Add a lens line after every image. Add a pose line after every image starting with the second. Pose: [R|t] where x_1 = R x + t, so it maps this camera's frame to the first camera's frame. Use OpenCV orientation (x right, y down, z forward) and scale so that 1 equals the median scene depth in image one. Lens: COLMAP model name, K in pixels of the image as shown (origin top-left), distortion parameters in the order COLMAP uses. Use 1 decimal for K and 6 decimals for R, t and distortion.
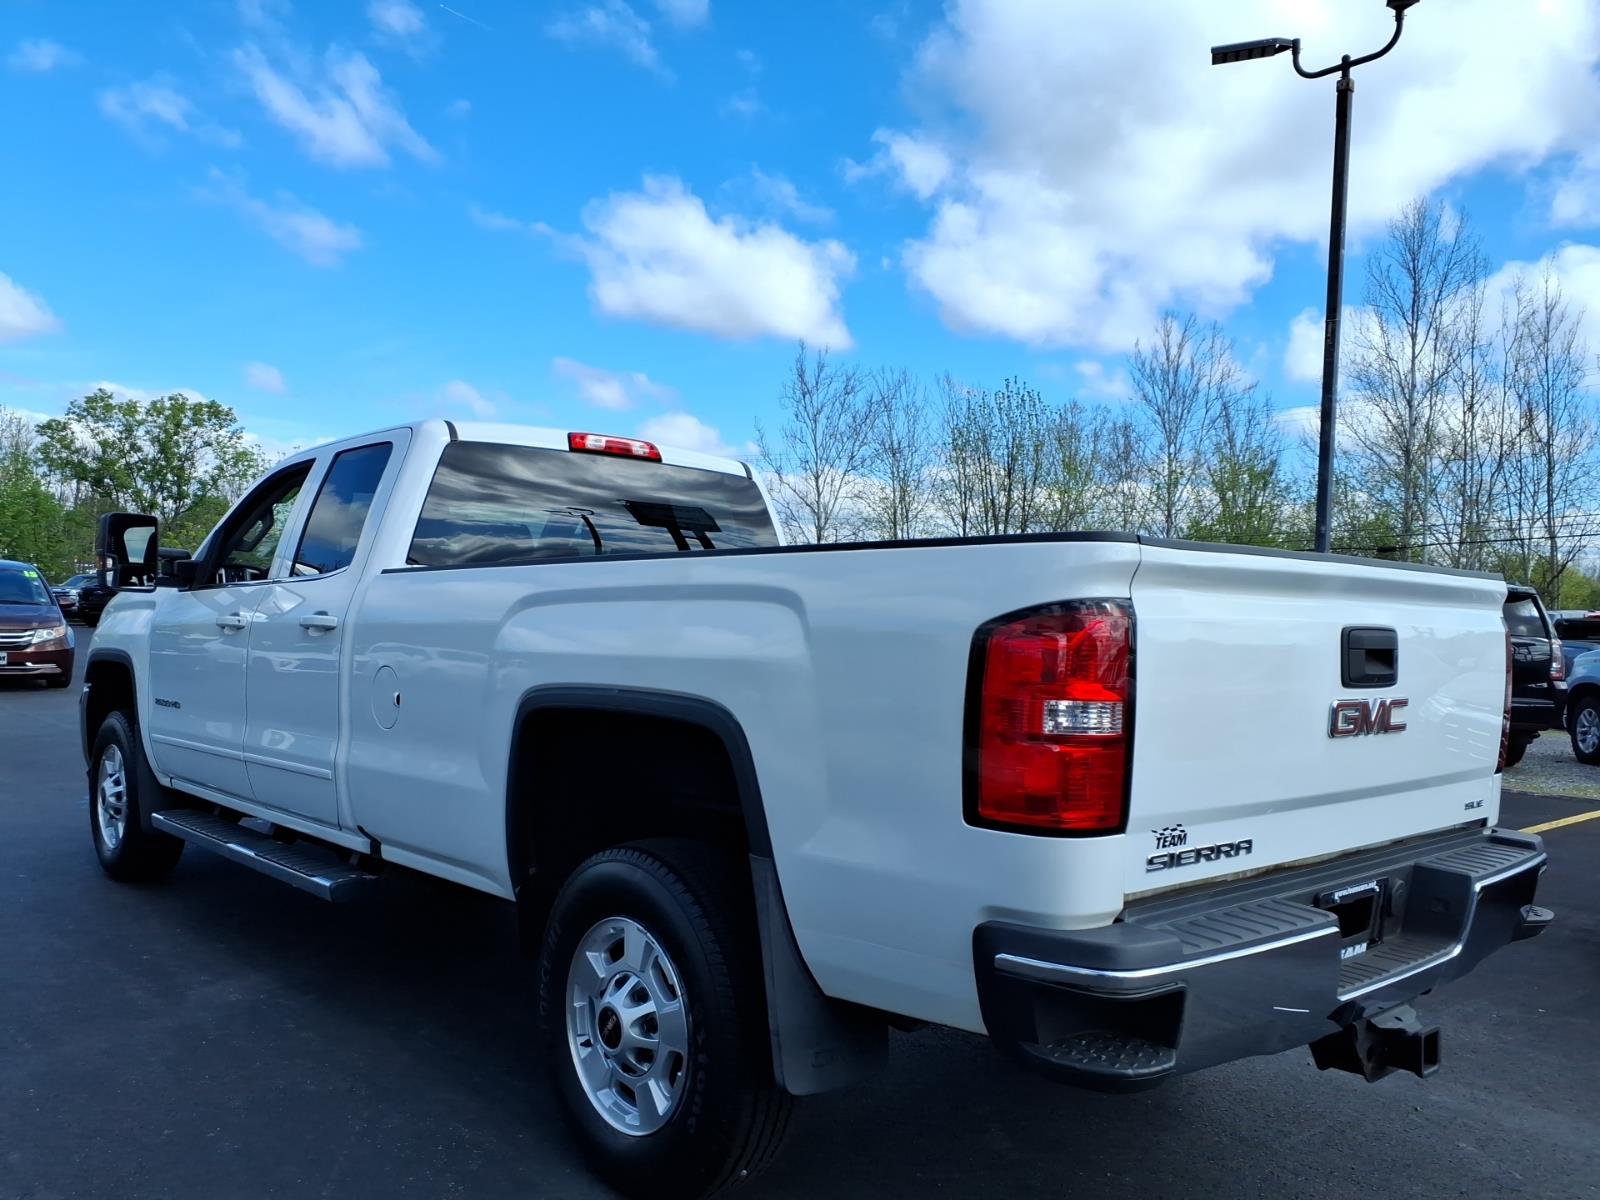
lens RADIAL K [[1306.2, 0, 783.8], [0, 1306.2, 595.5], [0, 0, 1]] dist [0.005969, -0.003390]
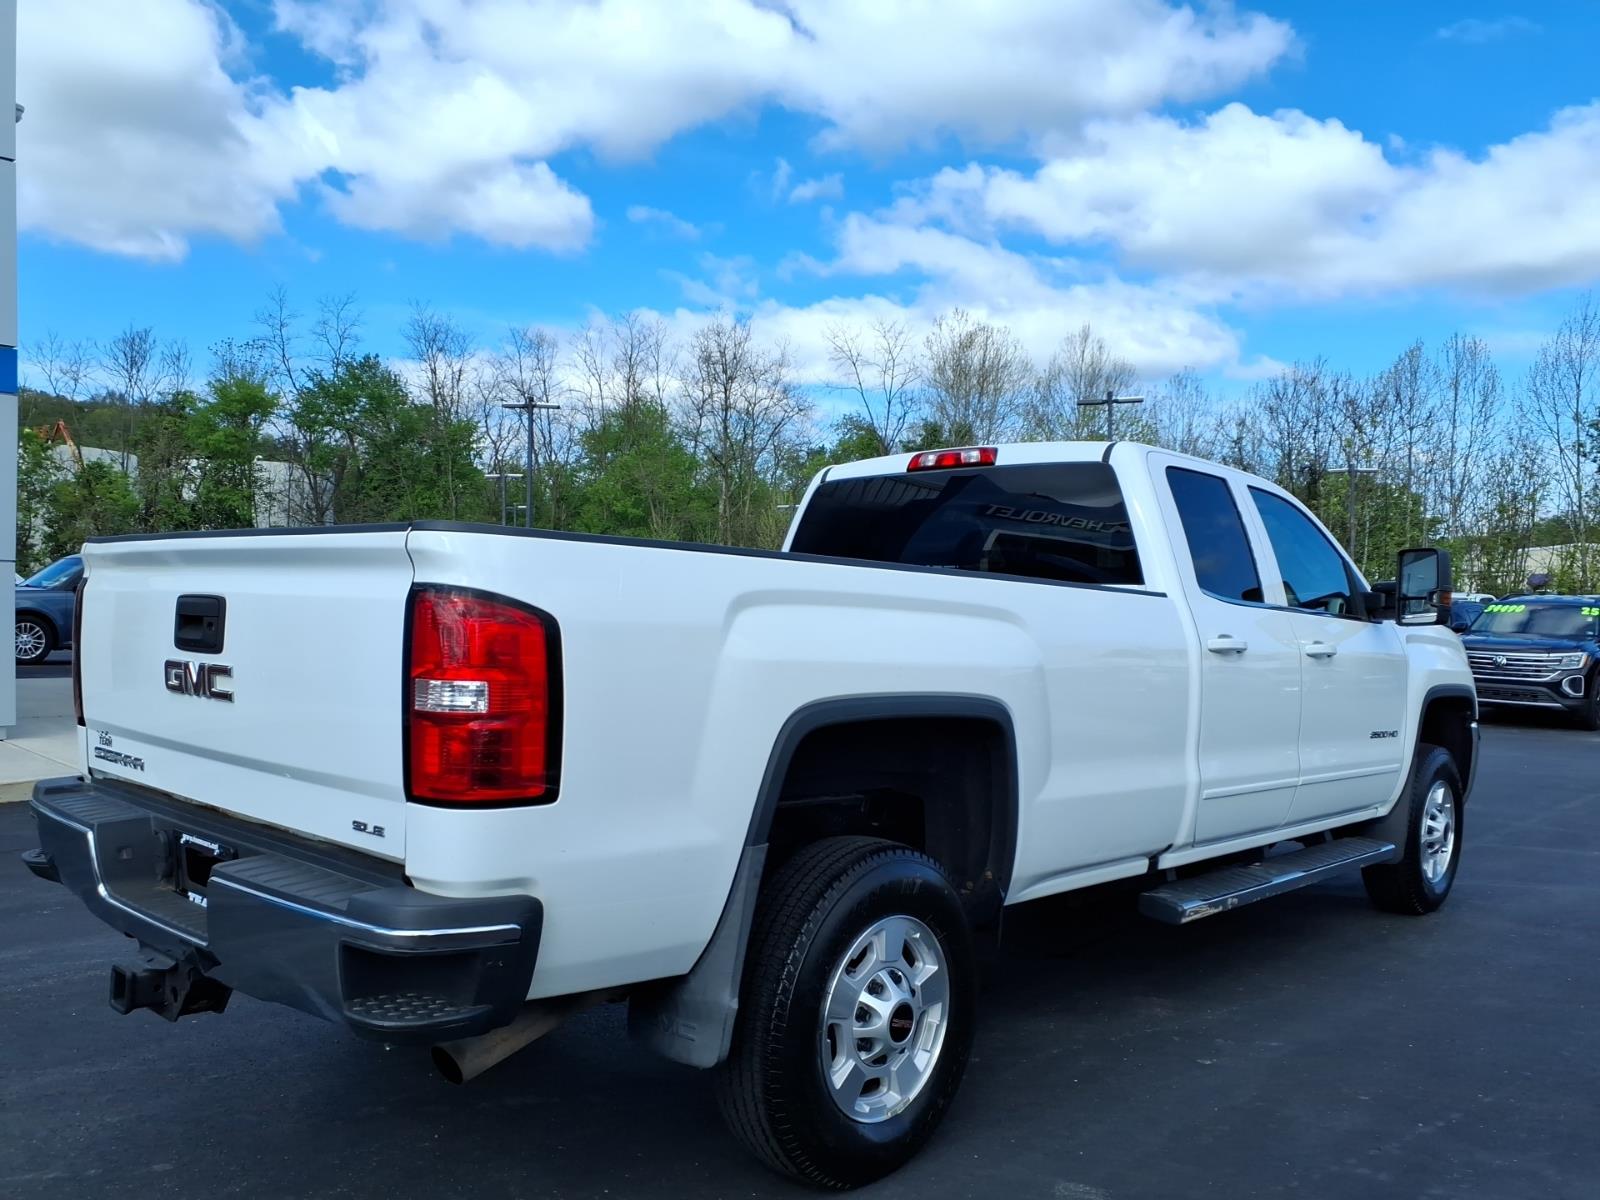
lens RADIAL K [[1302.9, 0, 645.1], [0, 1302.9, 601.8], [0, 0, 1]] dist [-0.003612, -0.018765]
pose [[0.011306, -0.038927, -0.999178, 0.084225], [-0.017416, 0.999083, -0.039121, 0.003629], [0.999784, 0.017844, 0.010618, 0.075261]]
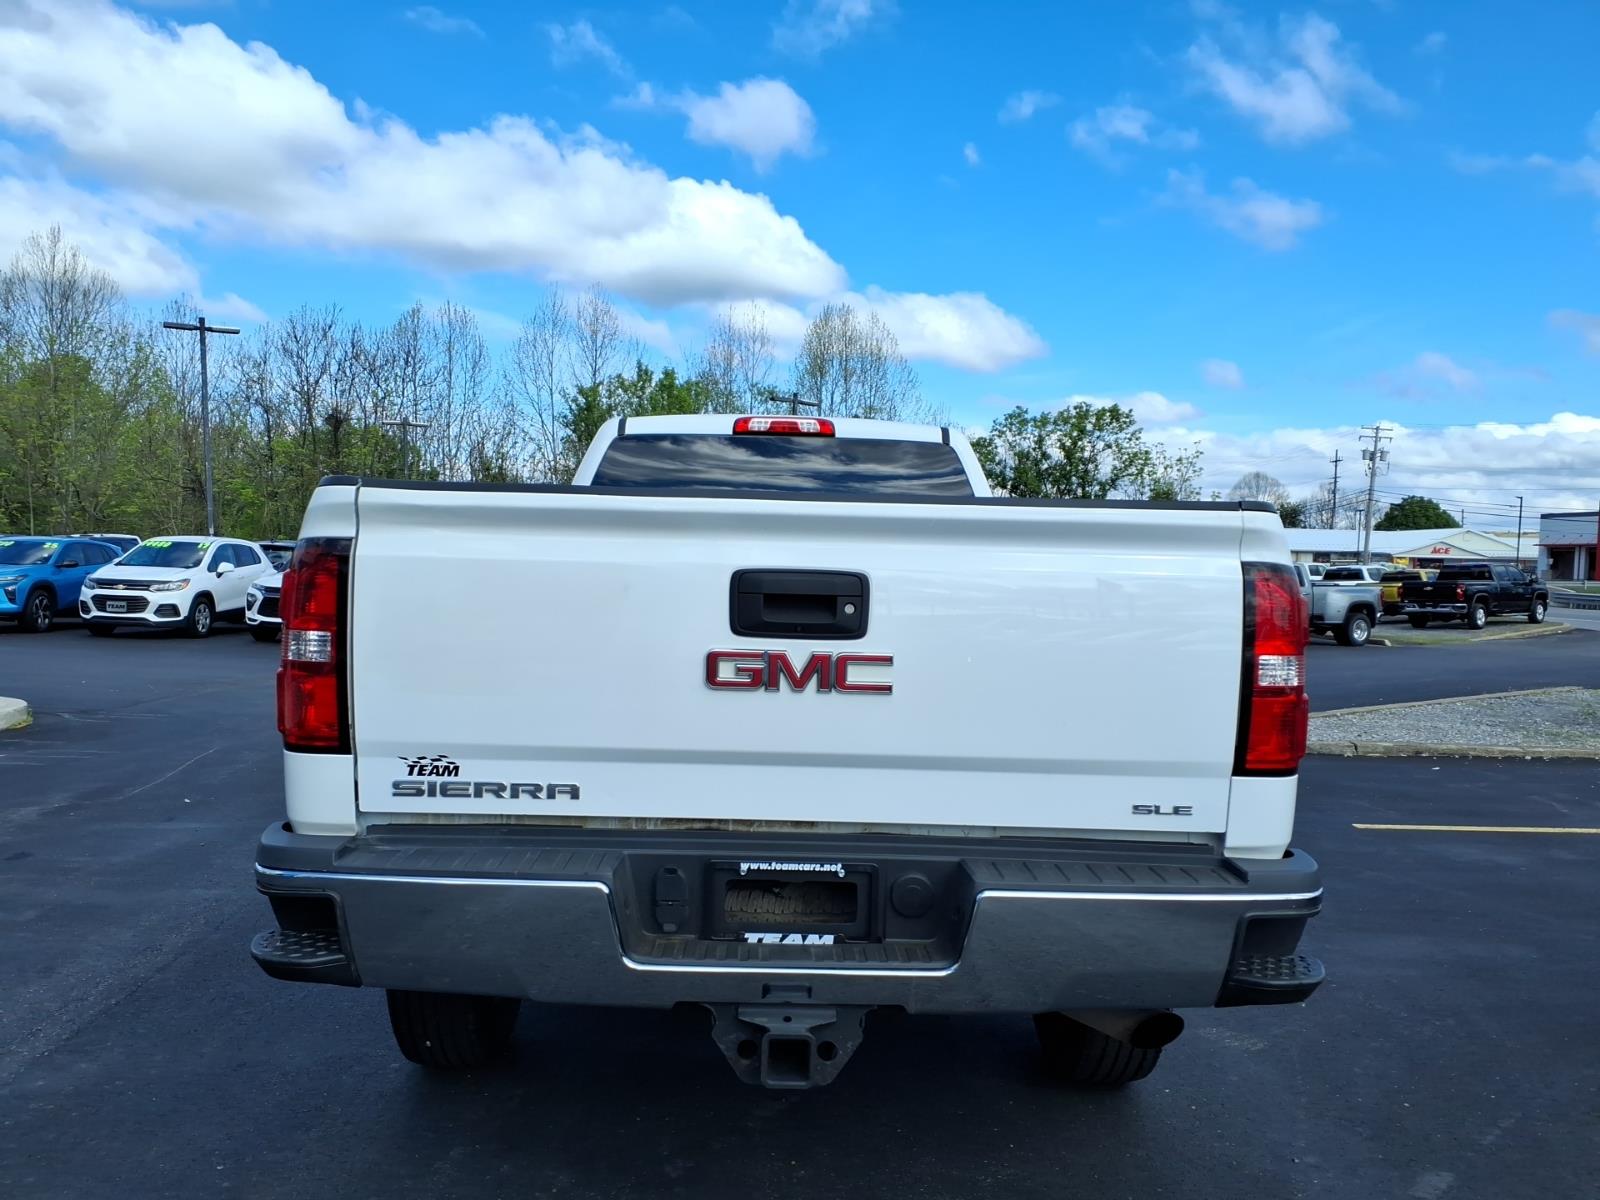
lens RADIAL K [[1281.8, 0, 748.0], [0, 1281.8, 645.2], [0, 0, 1]] dist [0.125346, -0.153823]
pose [[0.739510, 0.021976, -0.672787, 0.055639], [0.006106, 0.999207, 0.039350, 0.002309], [0.673118, -0.033208, 0.738789, 0.019415]]
